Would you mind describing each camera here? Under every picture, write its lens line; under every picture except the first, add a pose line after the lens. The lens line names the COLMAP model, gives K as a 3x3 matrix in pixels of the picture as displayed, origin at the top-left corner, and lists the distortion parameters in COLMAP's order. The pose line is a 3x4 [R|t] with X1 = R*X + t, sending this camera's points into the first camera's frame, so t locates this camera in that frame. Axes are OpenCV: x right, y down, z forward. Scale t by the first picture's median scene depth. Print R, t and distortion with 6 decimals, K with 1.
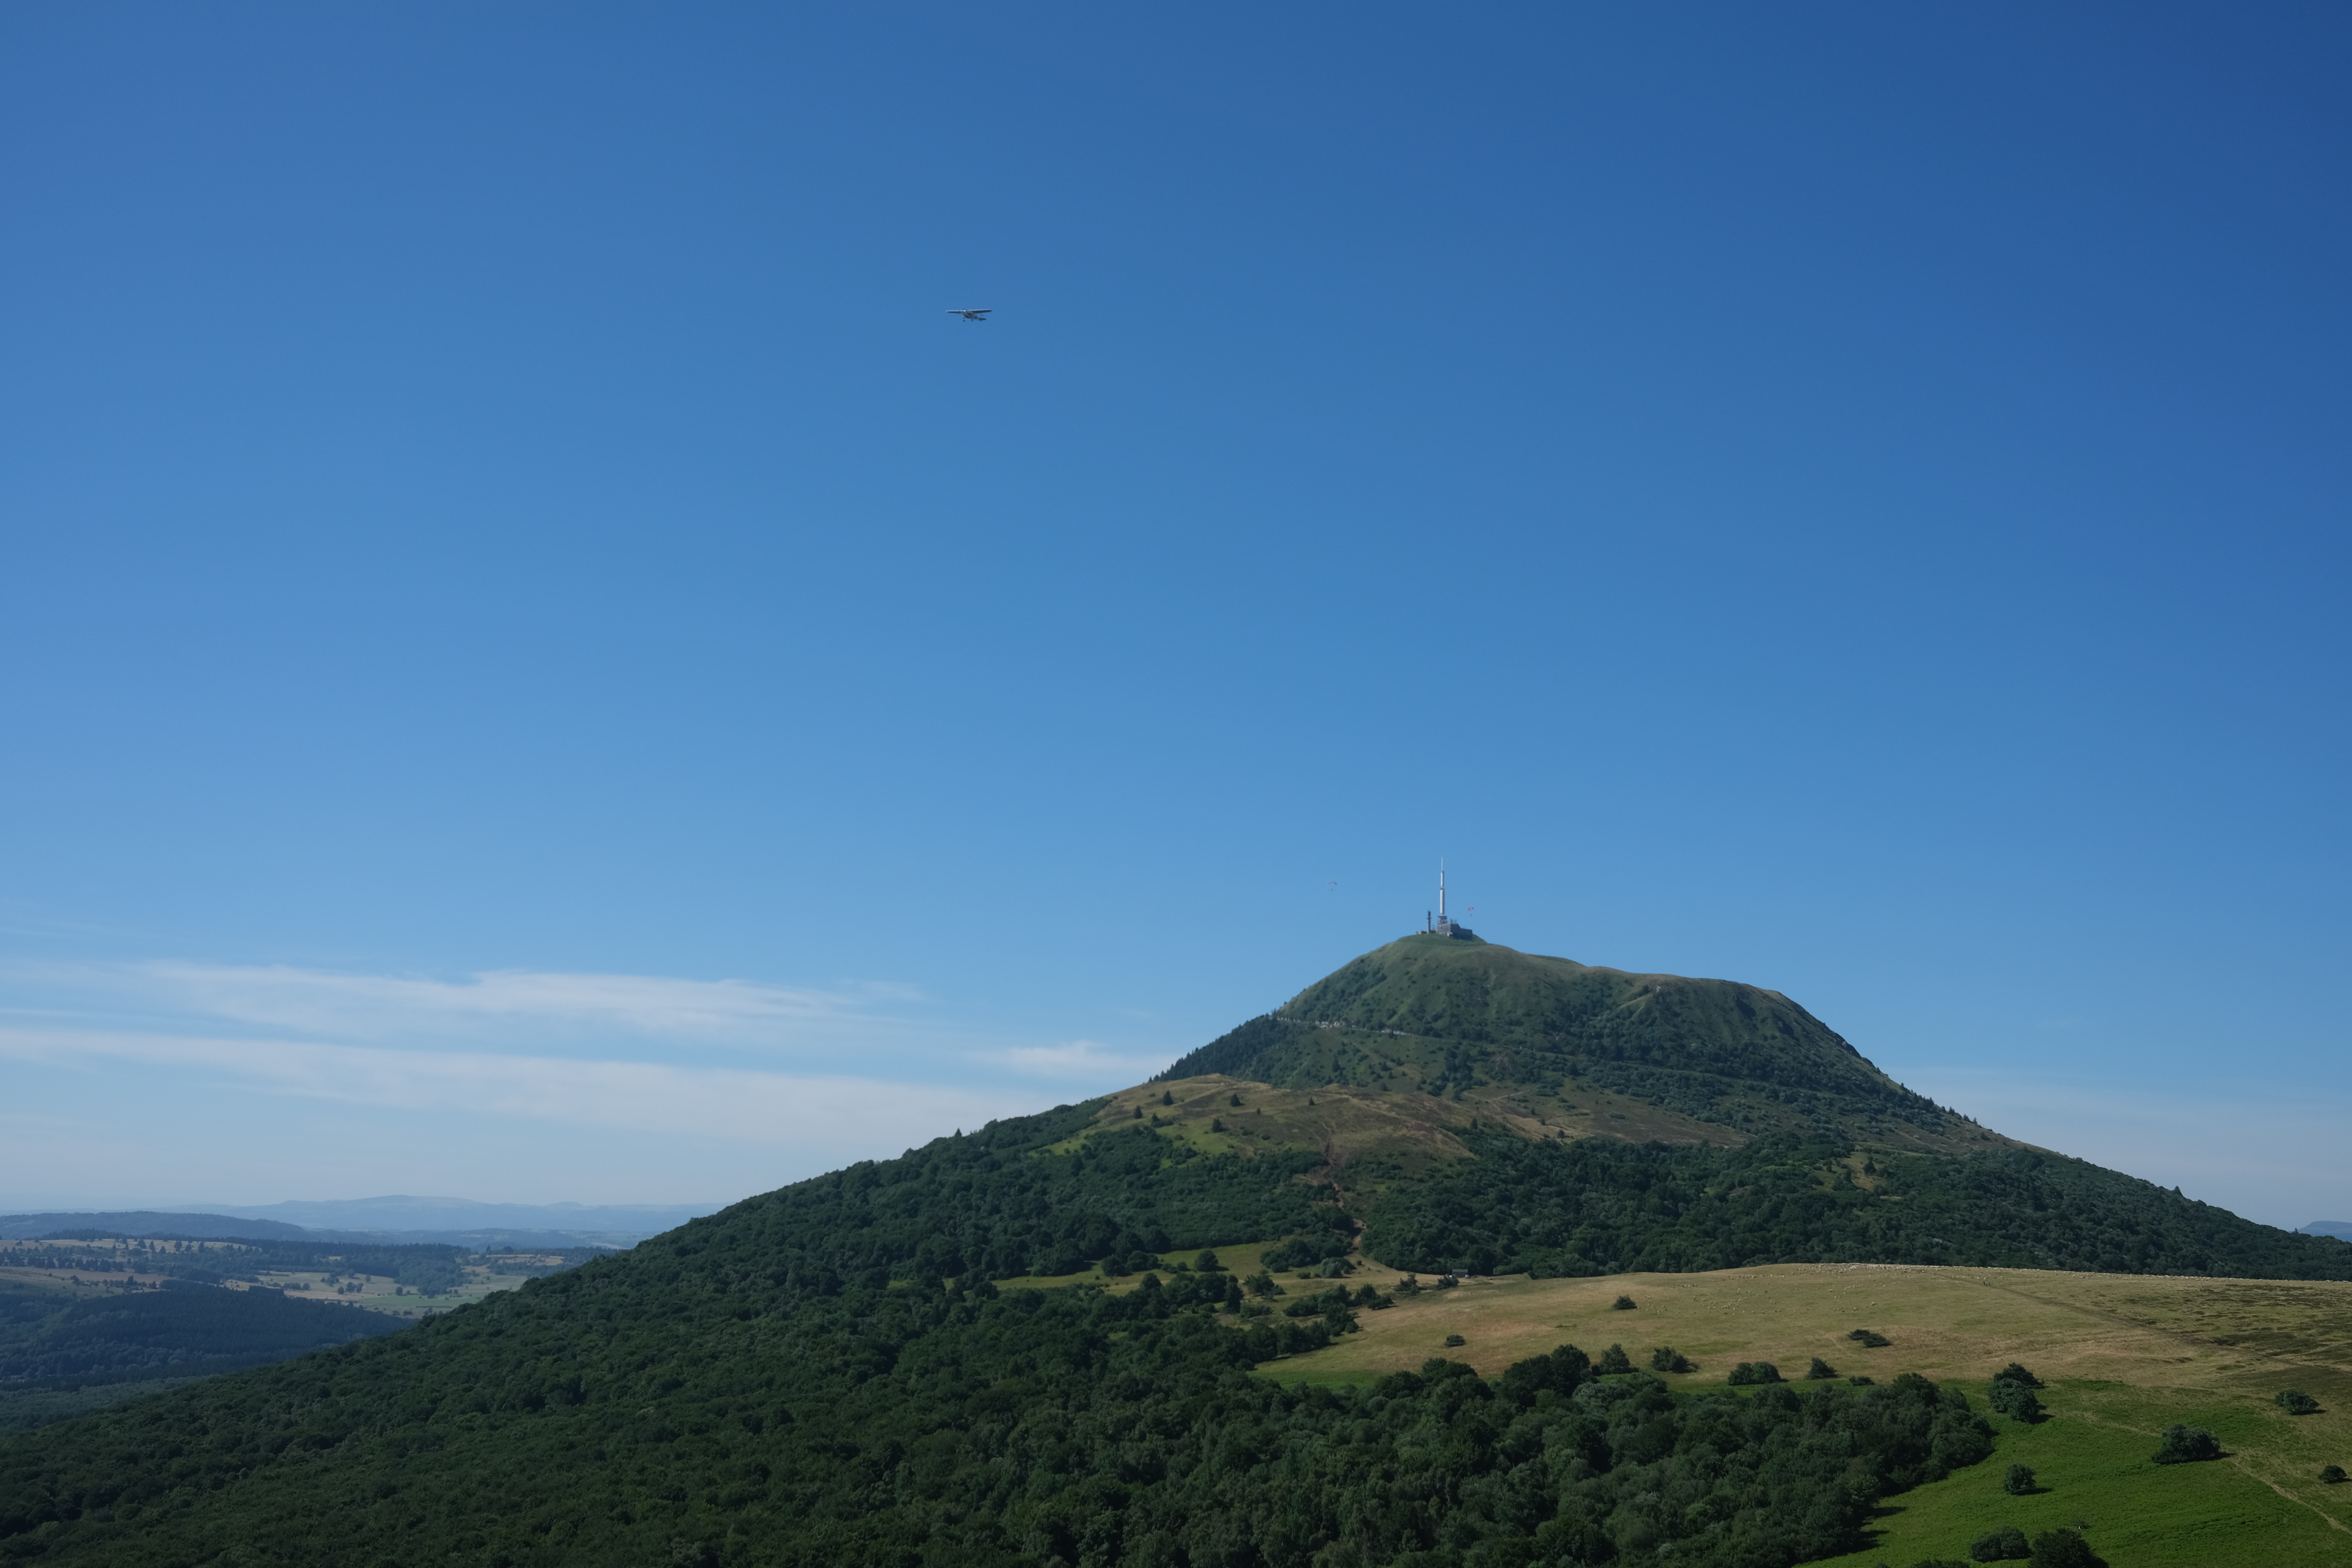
lens RADIAL K [[2421.1, 0, 1161.1], [0, 2421.1, 828.8], [0, 0, 1]] dist [-0.003208, 0.000000]
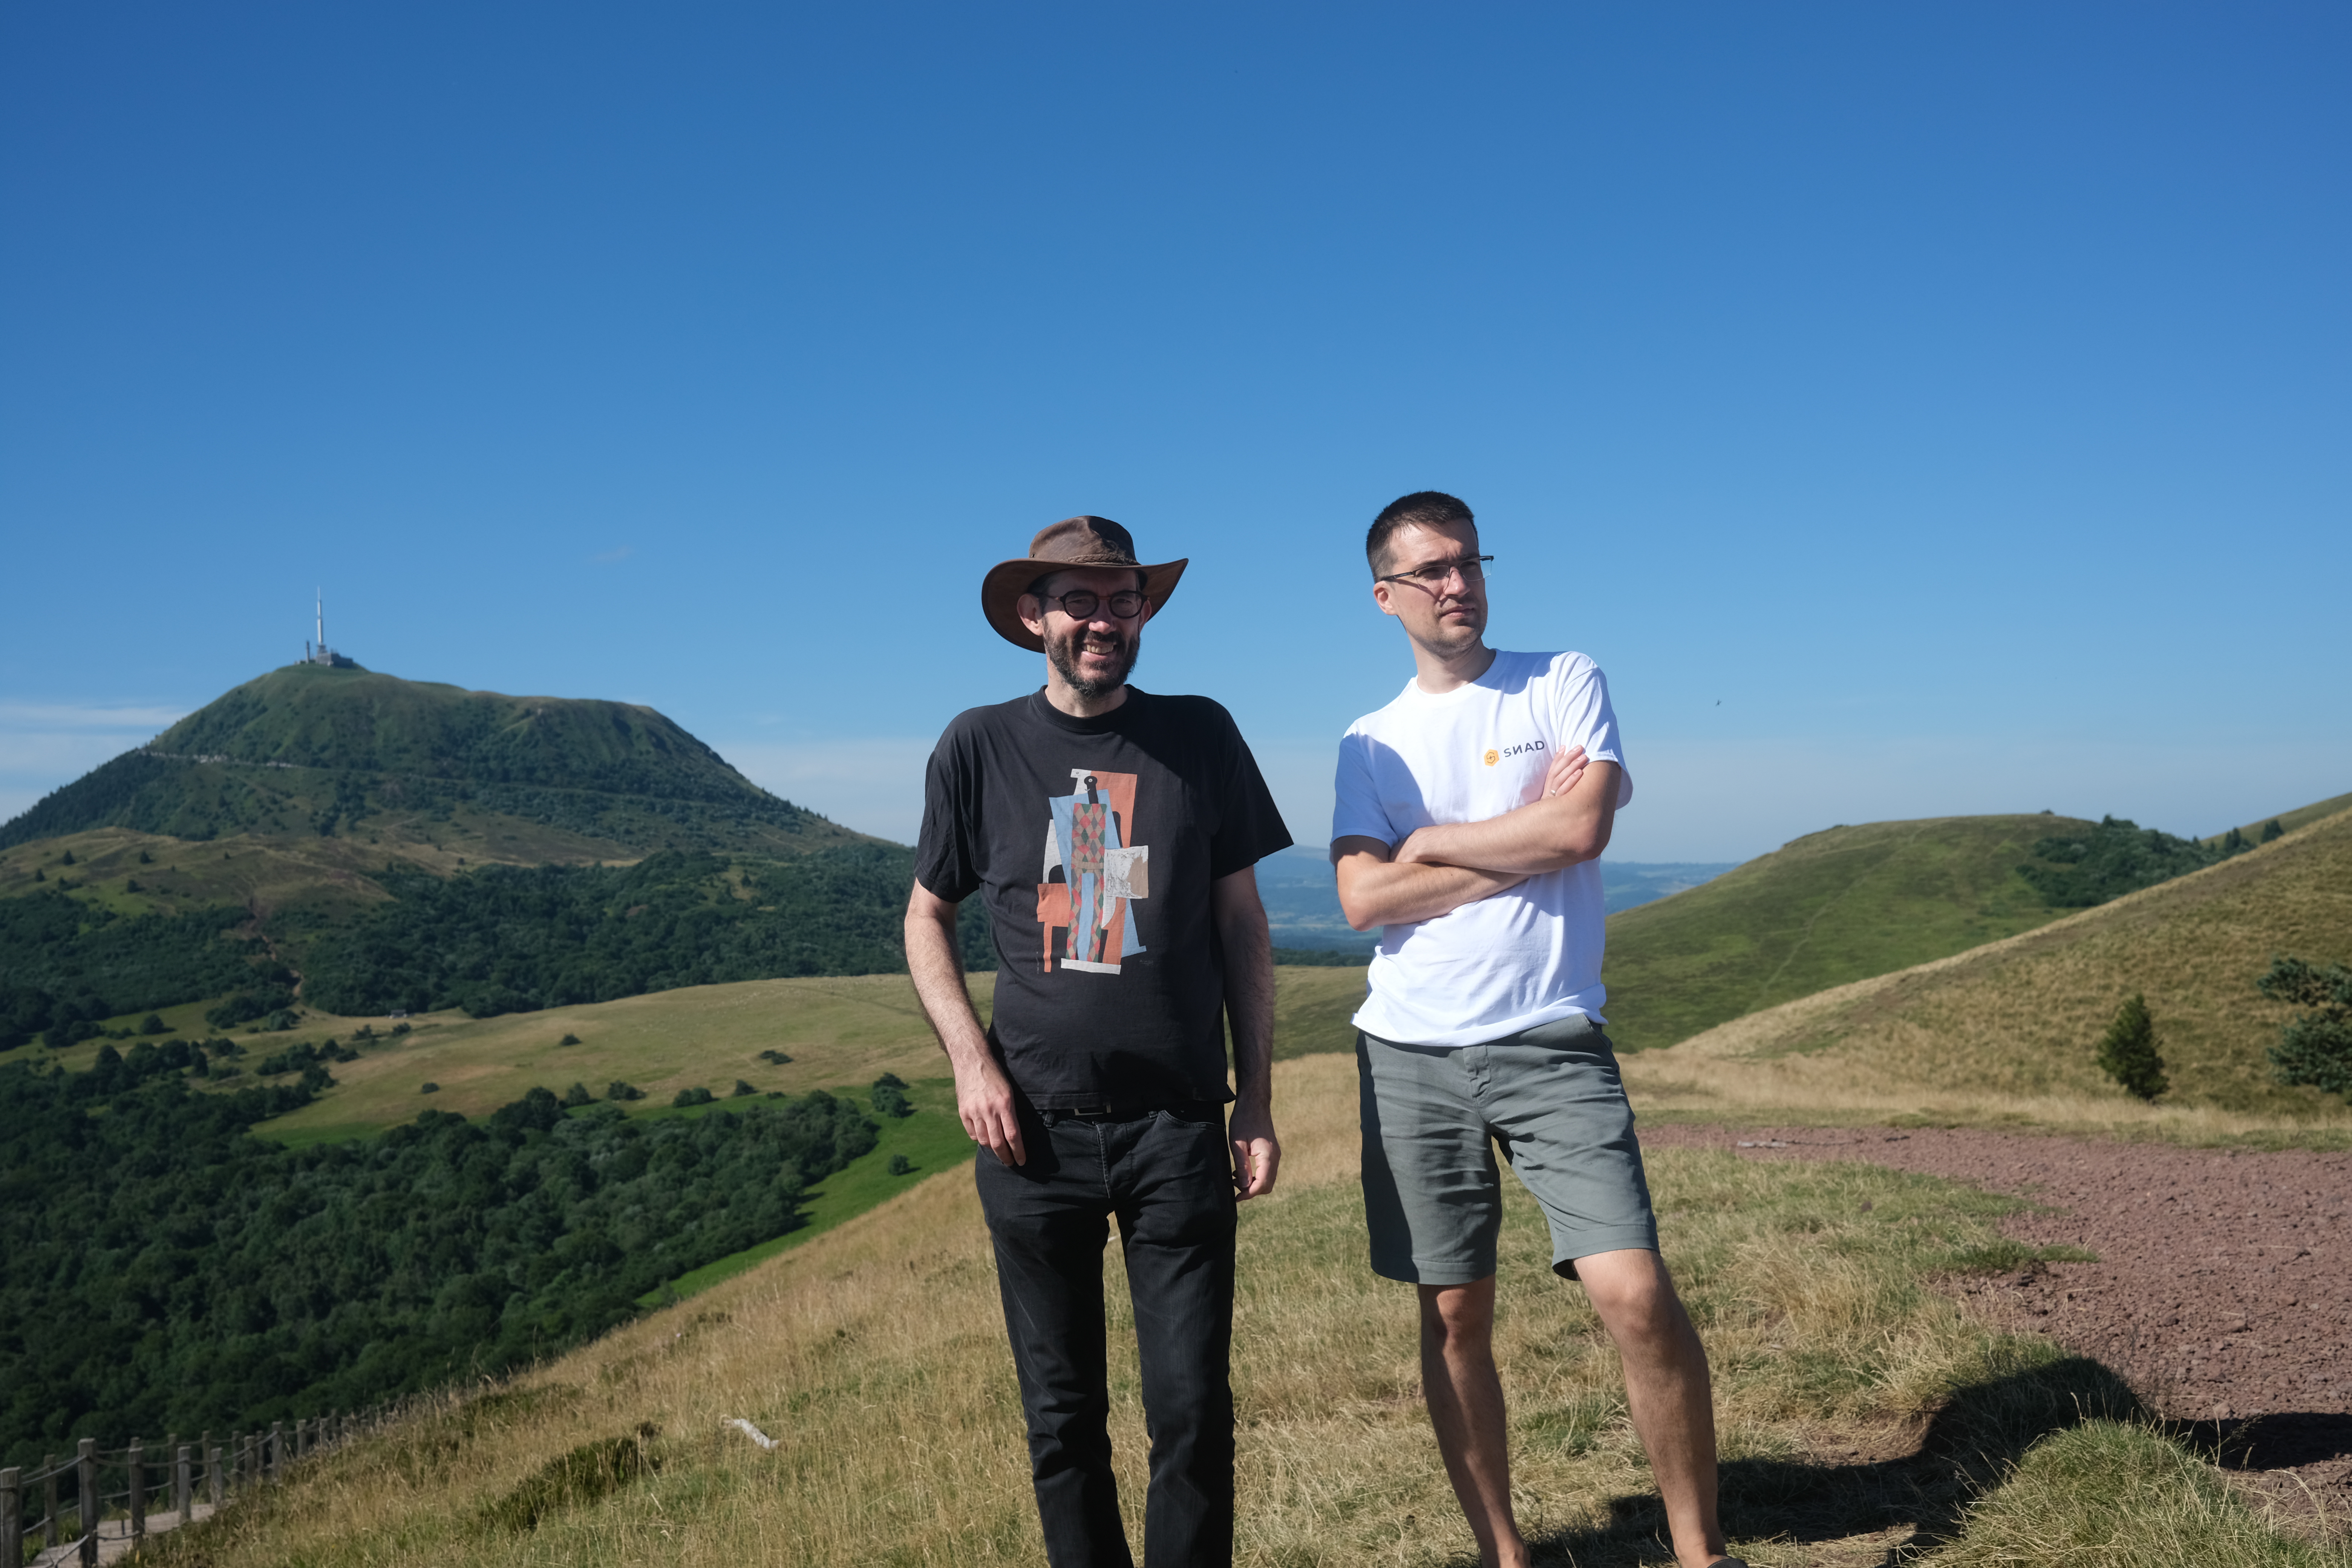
lens RADIAL K [[2421.1, 0, 1167.1], [0, 2421.1, 774.5], [0, 0, 1]] dist [-0.003208, 0.000000]
pose [[0.890661, -0.052344, 0.451646, -0.053460], [0.000319, 0.993423, 0.114505, -0.048011], [-0.454668, -0.101841, 0.884819, -0.122179]]
